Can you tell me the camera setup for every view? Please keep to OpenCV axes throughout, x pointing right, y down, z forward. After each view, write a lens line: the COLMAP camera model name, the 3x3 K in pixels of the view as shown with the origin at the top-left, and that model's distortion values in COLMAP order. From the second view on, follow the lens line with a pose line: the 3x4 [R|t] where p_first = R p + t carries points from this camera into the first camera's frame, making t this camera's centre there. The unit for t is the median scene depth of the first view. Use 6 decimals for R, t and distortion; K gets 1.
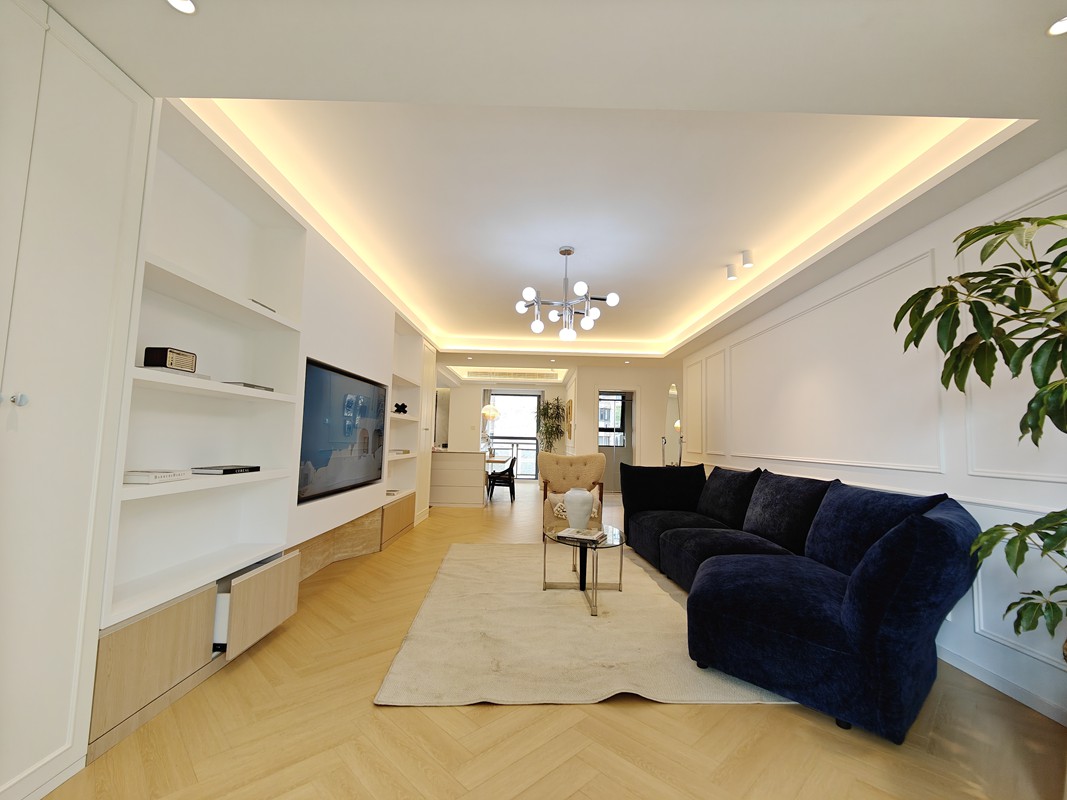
lens RADIAL K [[466.1, 0, 536.0], [0, 466.1, 399.3], [0, 0, 1]] dist [0.007067, -0.000296]
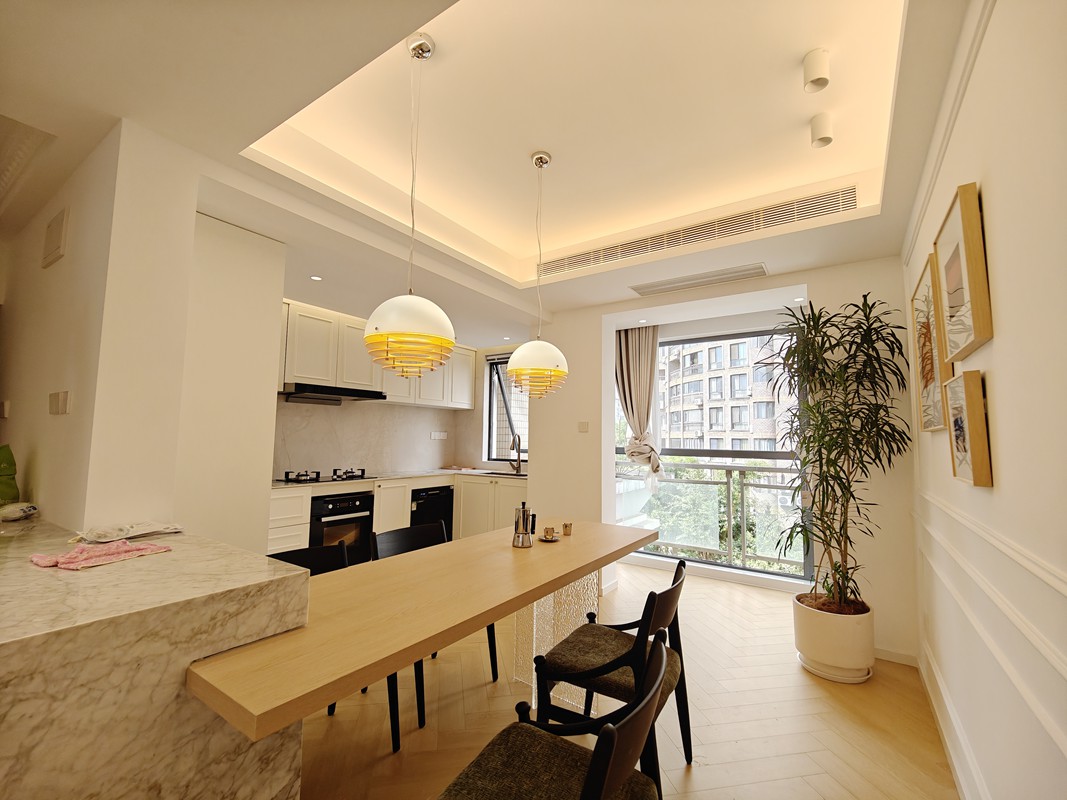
lens RADIAL K [[466.1, 0, 534.0], [0, 466.1, 396.3], [0, 0, 1]] dist [0.007067, -0.000296]
pose [[0.827754, -0.062865, -0.557559, 0.036138], [0.050919, 0.998020, -0.036932, 0.049258], [0.558776, 0.002180, 0.829316, 0.692931]]
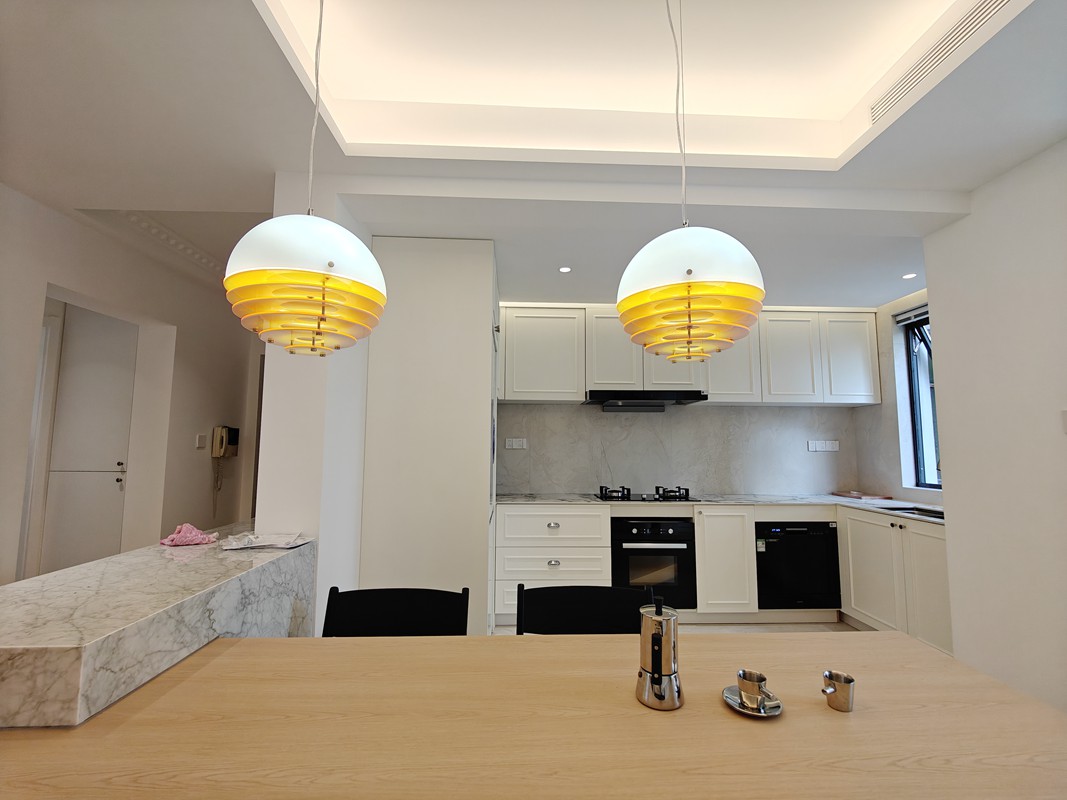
lens RADIAL K [[466.1, 0, 534.2], [0, 466.1, 398.2], [0, 0, 1]] dist [0.007067, -0.000296]
pose [[0.026070, -0.122112, -0.992174, 0.004515], [0.076853, 0.989819, -0.119802, 0.060645], [0.996702, -0.073128, 0.035189, 0.870013]]
